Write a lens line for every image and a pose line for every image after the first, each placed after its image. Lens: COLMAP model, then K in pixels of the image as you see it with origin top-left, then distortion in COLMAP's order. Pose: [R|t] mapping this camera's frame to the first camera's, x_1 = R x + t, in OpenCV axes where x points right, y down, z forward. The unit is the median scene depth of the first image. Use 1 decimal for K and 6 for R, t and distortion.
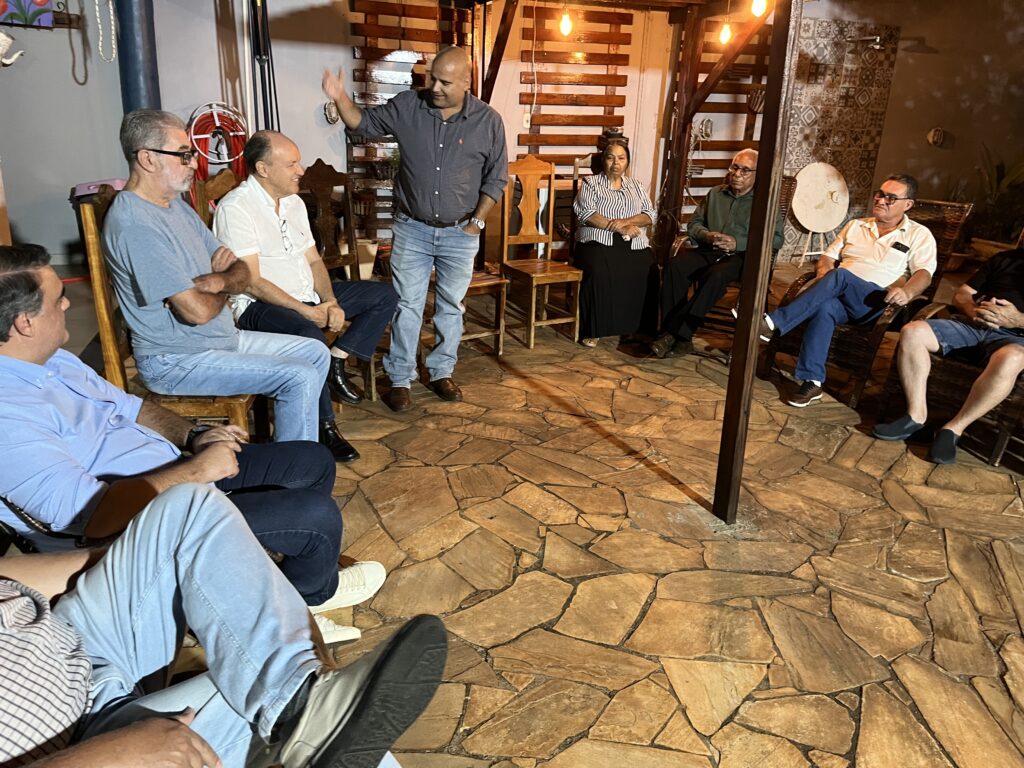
lens RADIAL K [[772.1, 0, 515.4], [0, 772.1, 385.4], [0, 0, 1]] dist [0.061108, -0.081262]
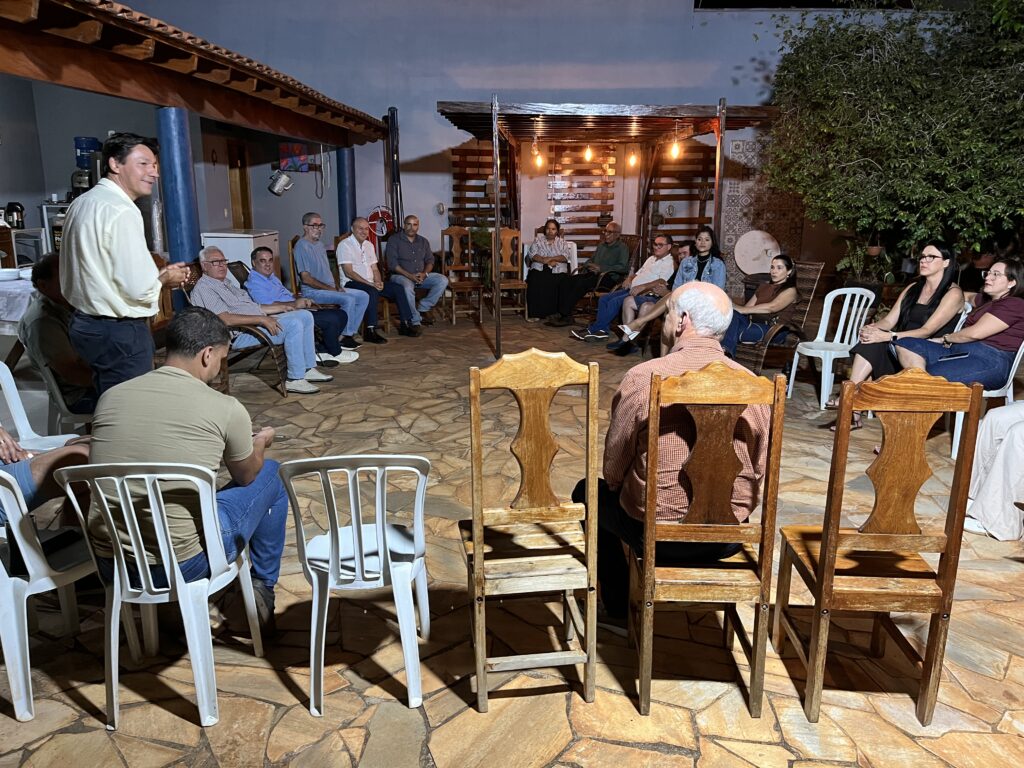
lens RADIAL K [[772.1, 0, 513.1], [0, 772.1, 381.1], [0, 0, 1]] dist [0.061108, -0.081262]
pose [[0.957016, 0.036591, -0.287719, 0.398595], [-0.066942, 0.993092, -0.096366, 0.185830], [0.282205, 0.111484, 0.952854, -0.549962]]
